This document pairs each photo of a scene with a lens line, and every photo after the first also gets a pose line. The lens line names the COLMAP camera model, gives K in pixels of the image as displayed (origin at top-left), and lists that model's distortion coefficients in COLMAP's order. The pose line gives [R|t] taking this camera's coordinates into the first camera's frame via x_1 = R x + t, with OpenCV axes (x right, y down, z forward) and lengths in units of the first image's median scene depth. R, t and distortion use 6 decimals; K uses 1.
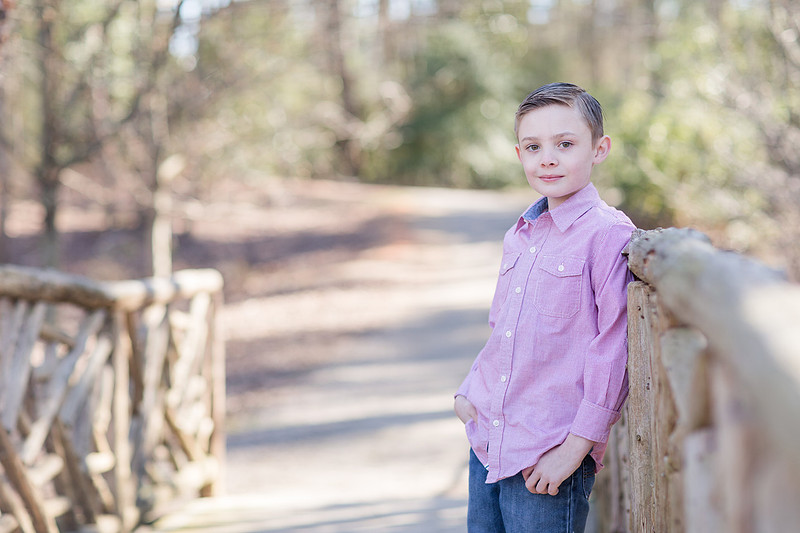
lens RADIAL K [[1918.2, 0, 399.9], [0, 1918.2, 265.7], [0, 0, 1]] dist [0.070356, -0.060520]
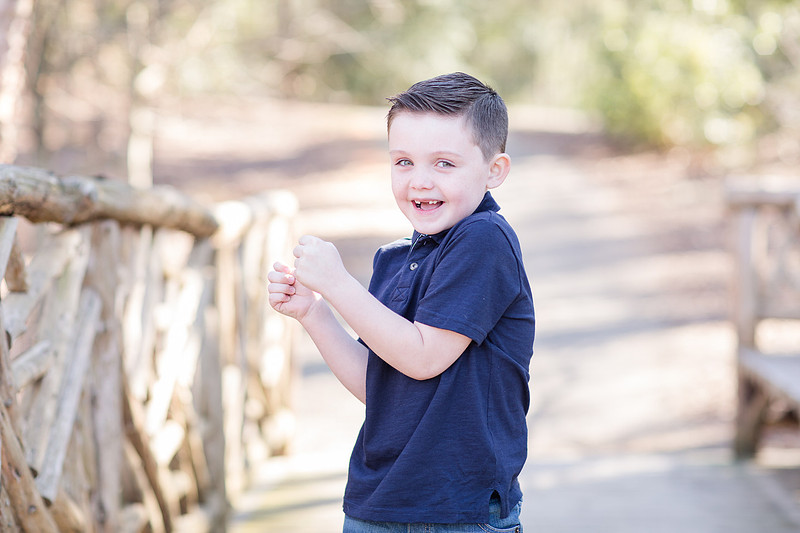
lens RADIAL K [[1918.2, 0, 399.9], [0, 1918.2, 265.7], [0, 0, 1]] dist [0.070356, -0.060520]
pose [[0.998697, 0.003434, 0.050920, -0.108265], [-0.005413, 0.999233, 0.038784, 0.001954], [-0.050748, -0.039010, 0.997949, 0.178232]]
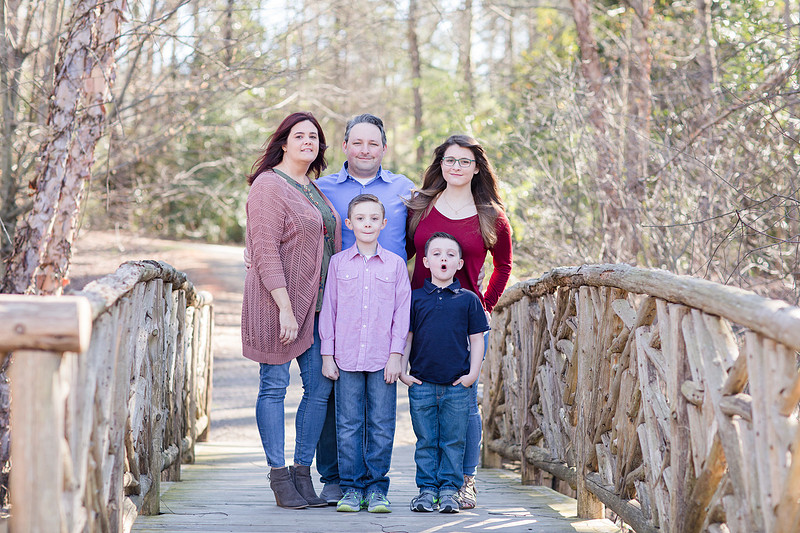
lens RADIAL K [[1969.7, 0, 398.0], [0, 1969.7, 264.8], [0, 0, 1]] dist [0.087858, 0.158504]
pose [[0.987478, 0.039977, 0.152609, -0.225394], [-0.035558, 0.998869, -0.031575, 0.031742], [-0.153698, 0.025753, 0.987782, -0.651996]]
